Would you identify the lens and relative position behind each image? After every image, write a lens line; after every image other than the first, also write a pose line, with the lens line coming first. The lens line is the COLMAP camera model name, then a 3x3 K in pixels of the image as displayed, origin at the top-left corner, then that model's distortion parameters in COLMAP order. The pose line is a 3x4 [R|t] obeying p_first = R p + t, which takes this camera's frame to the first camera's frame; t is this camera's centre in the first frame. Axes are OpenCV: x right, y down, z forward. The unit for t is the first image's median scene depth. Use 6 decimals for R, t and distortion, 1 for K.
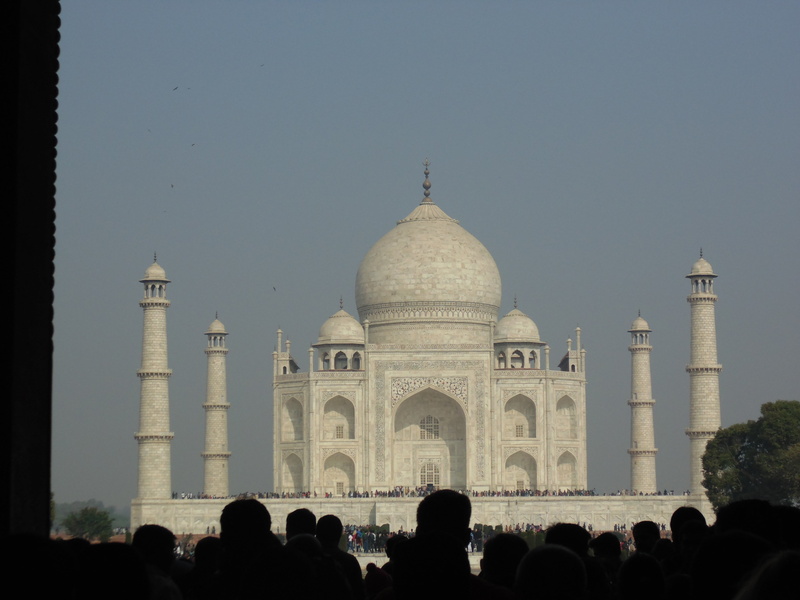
lens RADIAL K [[3692.0, 0, 400.9], [0, 3692.0, 241.2], [0, 0, 1]] dist [0.529288, 0.000000]
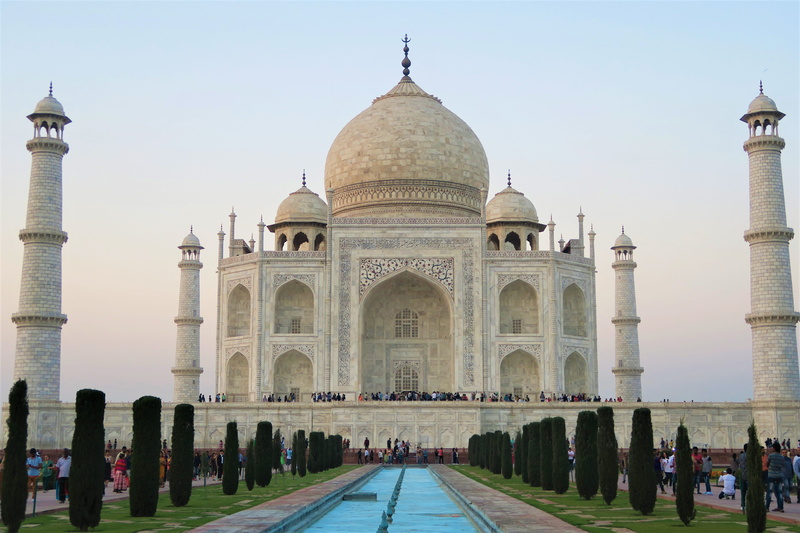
lens RADIAL K [[1348.9, 0, 402.8], [0, 1348.9, 295.4], [0, 0, 1]] dist [0.033794, 0.000000]
pose [[0.999964, 0.008256, 0.001840, 0.006301], [-0.008188, 0.999384, -0.034117, 0.054400], [-0.002120, 0.034100, 0.999416, 0.696586]]
